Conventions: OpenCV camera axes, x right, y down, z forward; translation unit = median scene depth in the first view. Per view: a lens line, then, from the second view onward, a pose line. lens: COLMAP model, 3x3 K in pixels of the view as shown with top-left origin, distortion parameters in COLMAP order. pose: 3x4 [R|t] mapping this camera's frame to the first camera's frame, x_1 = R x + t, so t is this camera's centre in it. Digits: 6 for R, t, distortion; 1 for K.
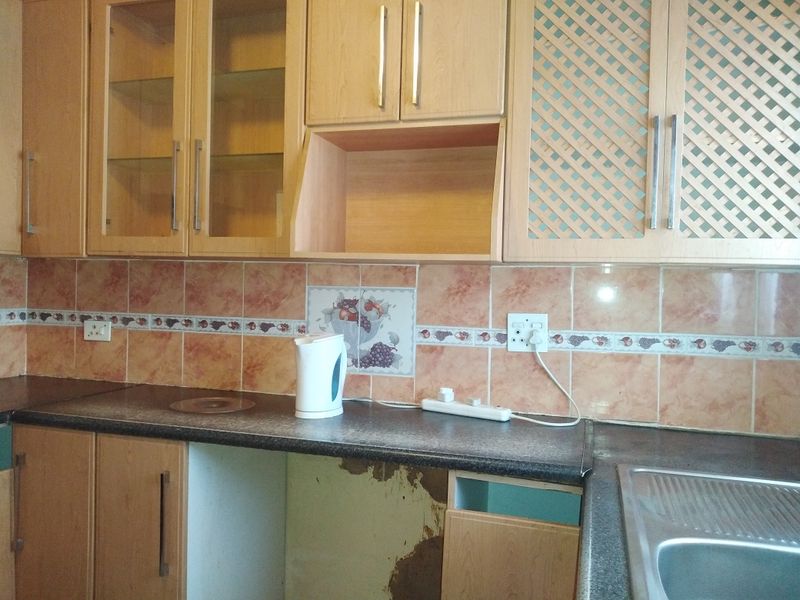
lens RADIAL K [[640.8, 0, 400.2], [0, 640.8, 300.7], [0, 0, 1]] dist [0.019309, 0.012915]
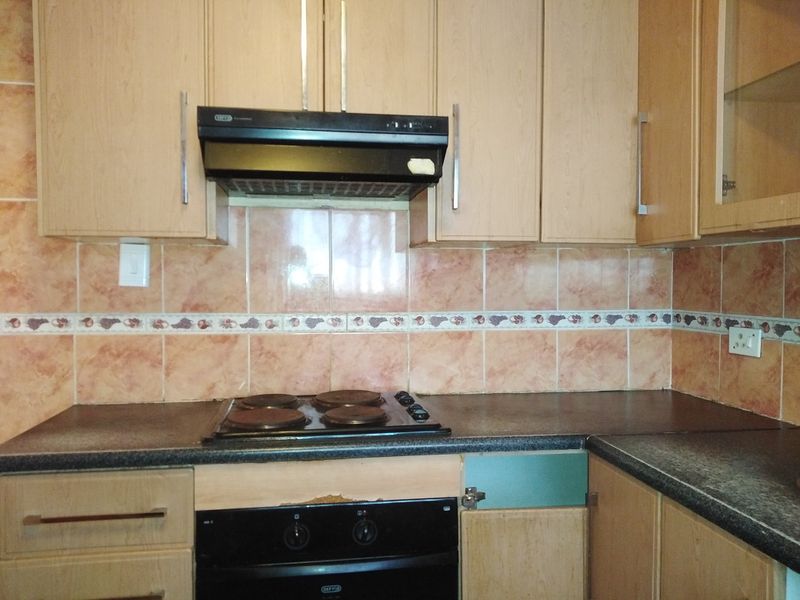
lens RADIAL K [[640.8, 0, 401.1], [0, 640.8, 297.9], [0, 0, 1]] dist [0.019309, 0.012915]
pose [[0.441039, -0.001114, -0.897487, 0.010354], [-0.007421, 0.999961, -0.004888, 0.003881], [0.897457, 0.008816, 0.441014, 0.330810]]
